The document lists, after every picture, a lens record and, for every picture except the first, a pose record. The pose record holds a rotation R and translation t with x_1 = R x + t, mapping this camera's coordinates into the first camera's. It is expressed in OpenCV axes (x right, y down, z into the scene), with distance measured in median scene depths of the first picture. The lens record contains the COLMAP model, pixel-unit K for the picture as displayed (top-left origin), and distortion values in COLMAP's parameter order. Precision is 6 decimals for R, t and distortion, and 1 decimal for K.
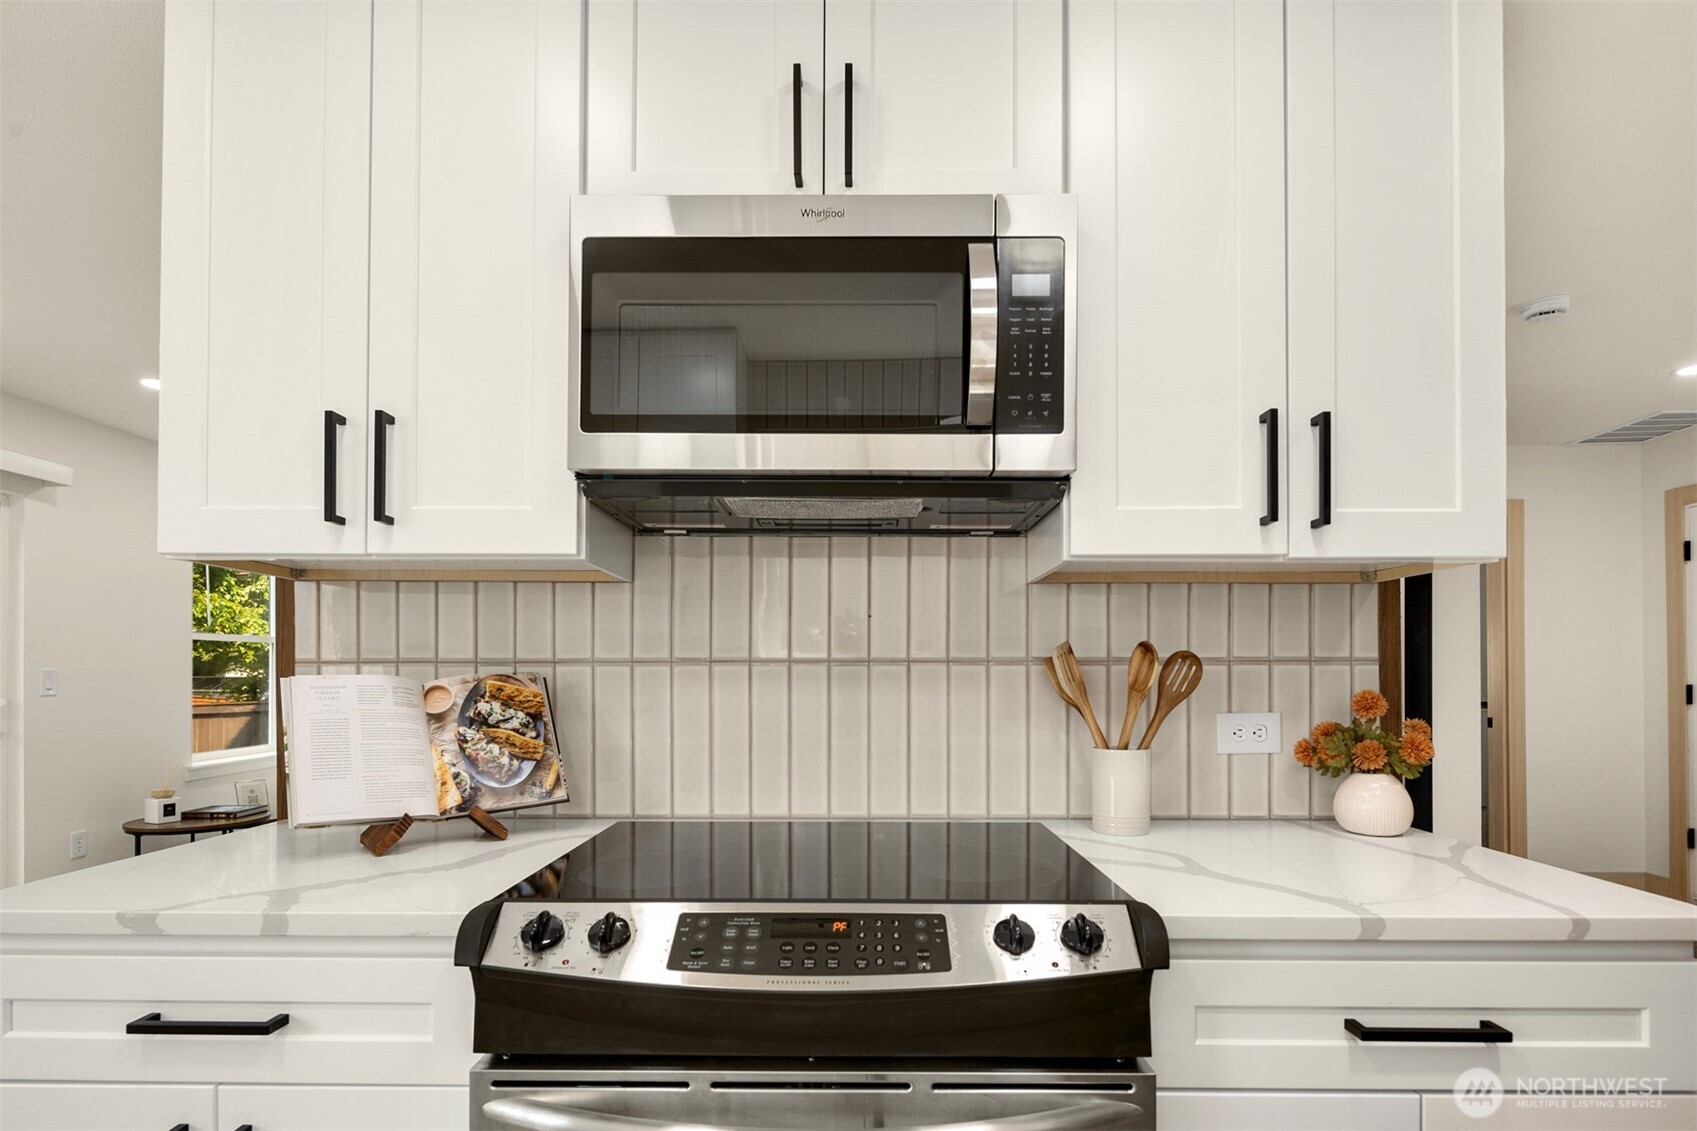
lens RADIAL K [[824.0, 0, 849.4], [0, 824.0, 660.3], [0, 0, 1]] dist [-0.002372, -0.000710]
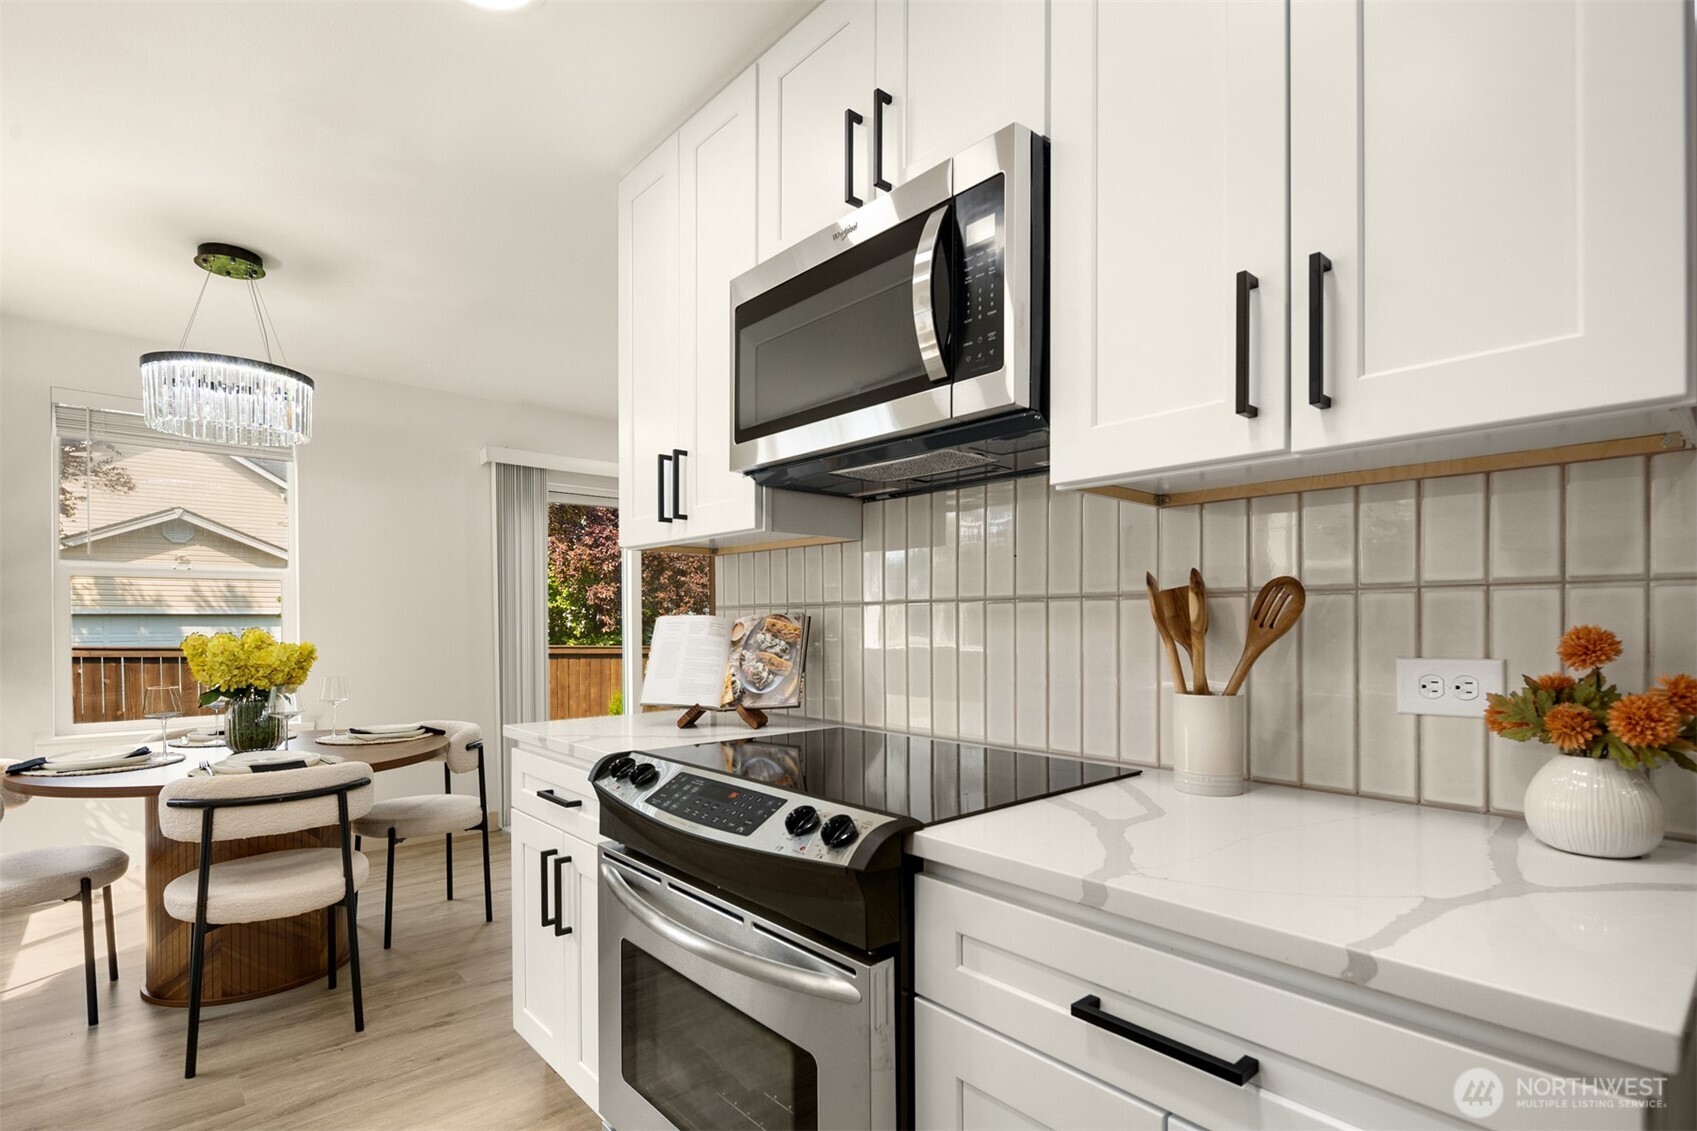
lens RADIAL K [[826.6, 0, 852.3], [0, 826.6, 611.7], [0, 0, 1]] dist [0.000159, -0.001513]
pose [[0.669004, -0.012252, -0.743158, 0.735919], [0.018146, 0.999835, -0.000149, 0.015535], [0.743037, -0.013385, 0.669116, 0.153037]]
